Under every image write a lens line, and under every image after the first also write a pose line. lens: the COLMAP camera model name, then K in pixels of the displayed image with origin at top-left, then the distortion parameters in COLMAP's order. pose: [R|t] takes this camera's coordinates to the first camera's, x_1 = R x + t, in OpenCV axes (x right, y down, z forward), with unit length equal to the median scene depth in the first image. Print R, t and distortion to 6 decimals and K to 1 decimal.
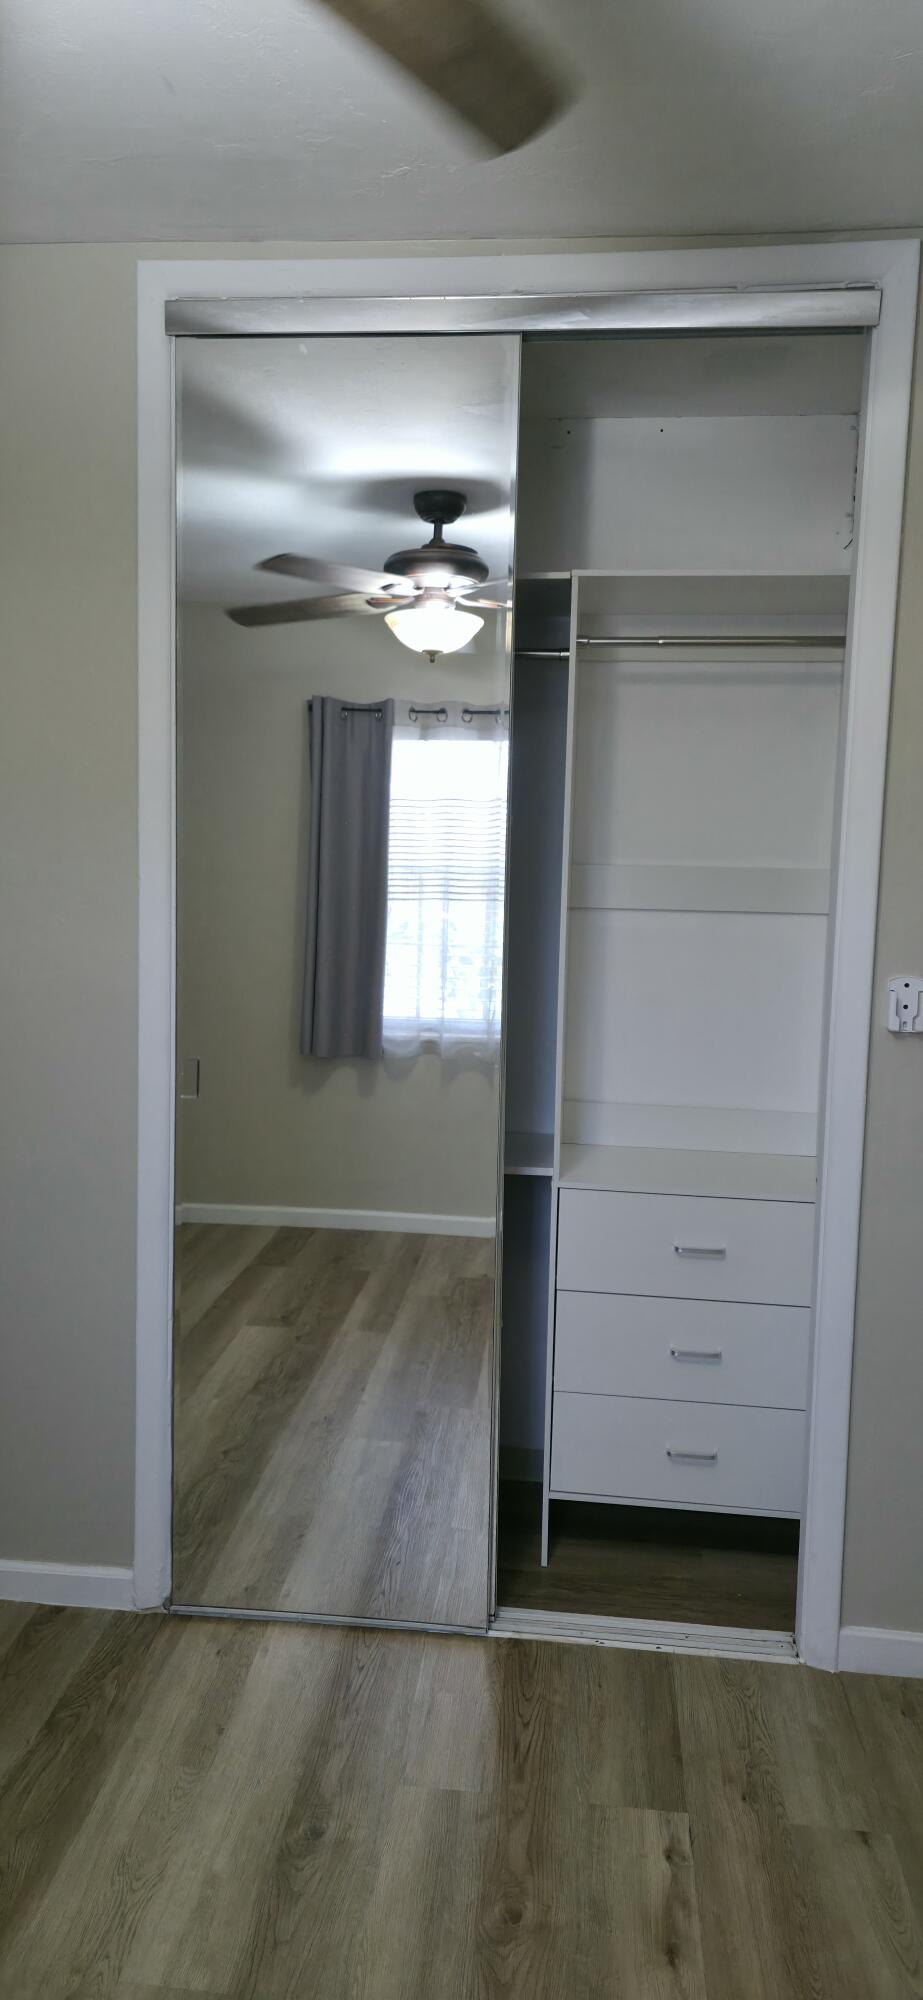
lens RADIAL K [[1319.7, 0, 442.5], [0, 1319.7, 1026.1], [0, 0, 1]] dist [0.061212, -0.076719]
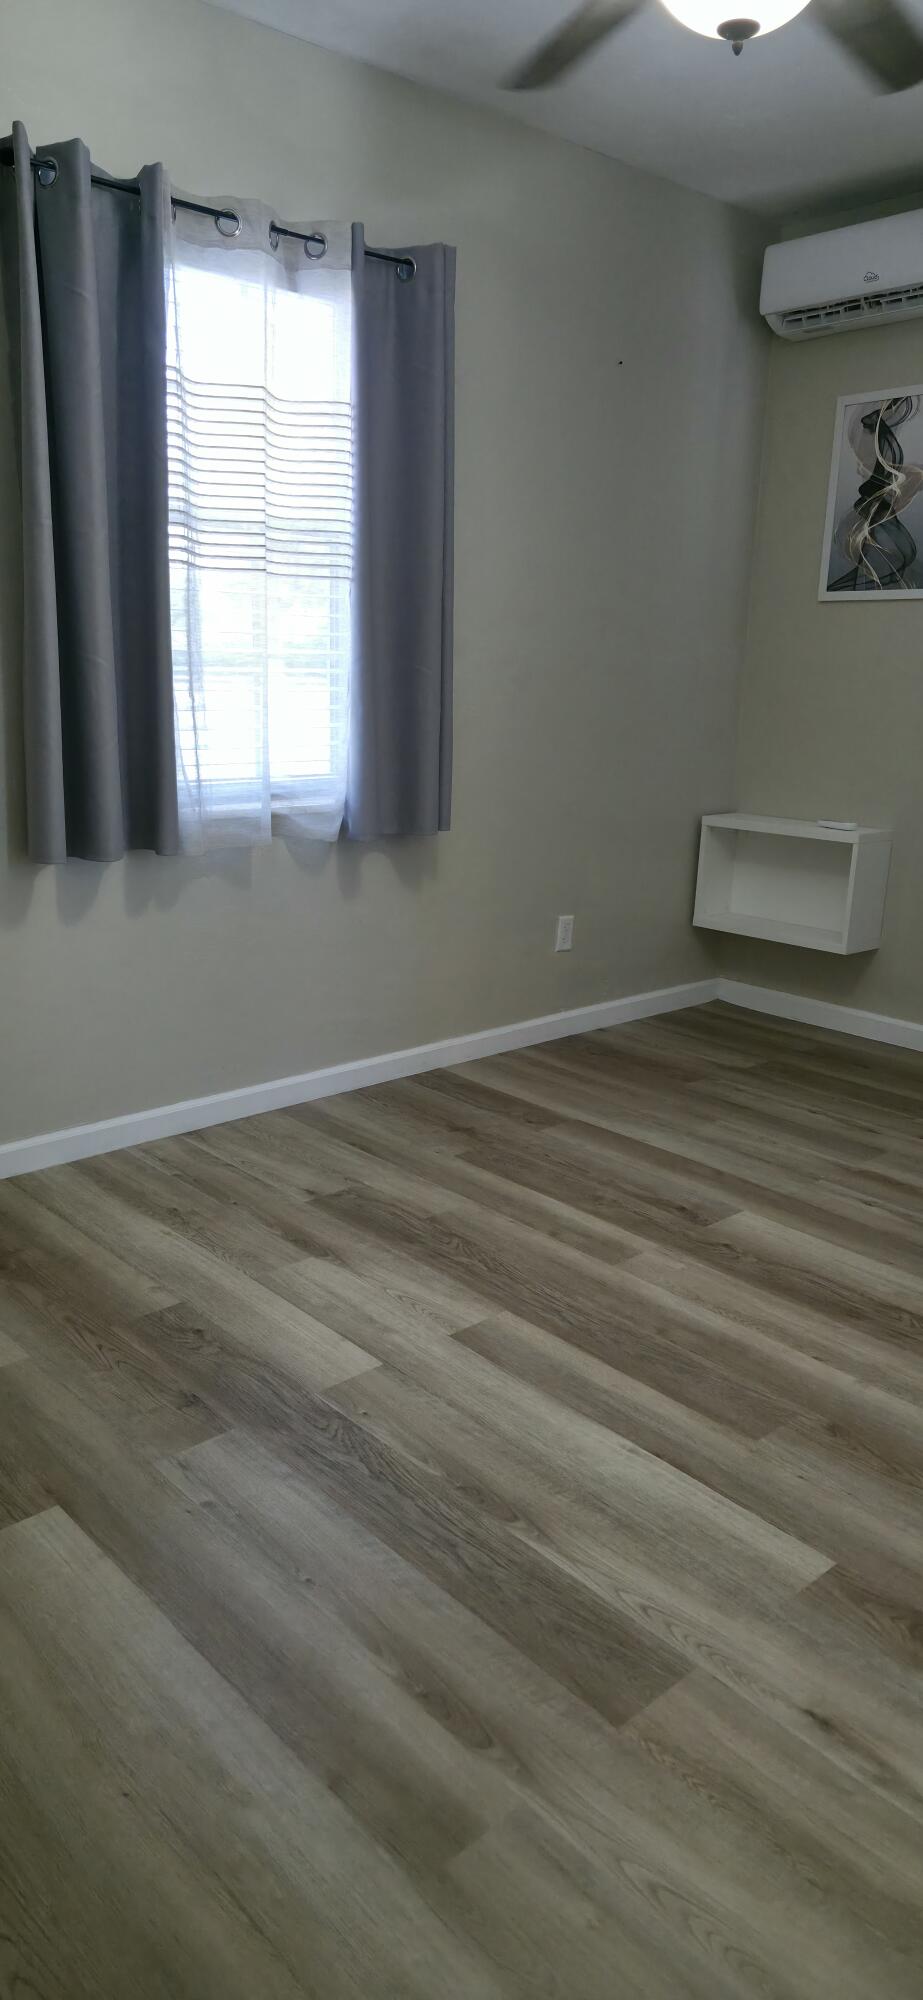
lens RADIAL K [[1316.5, 0, 458.4], [0, 1316.5, 1012.6], [0, 0, 1]] dist [0.123100, -0.122183]
pose [[-0.665669, 0.161600, -0.728540, 0.869385], [-0.116100, 0.941957, 0.315020, -0.004971], [0.737160, 0.294282, -0.608270, 1.172413]]
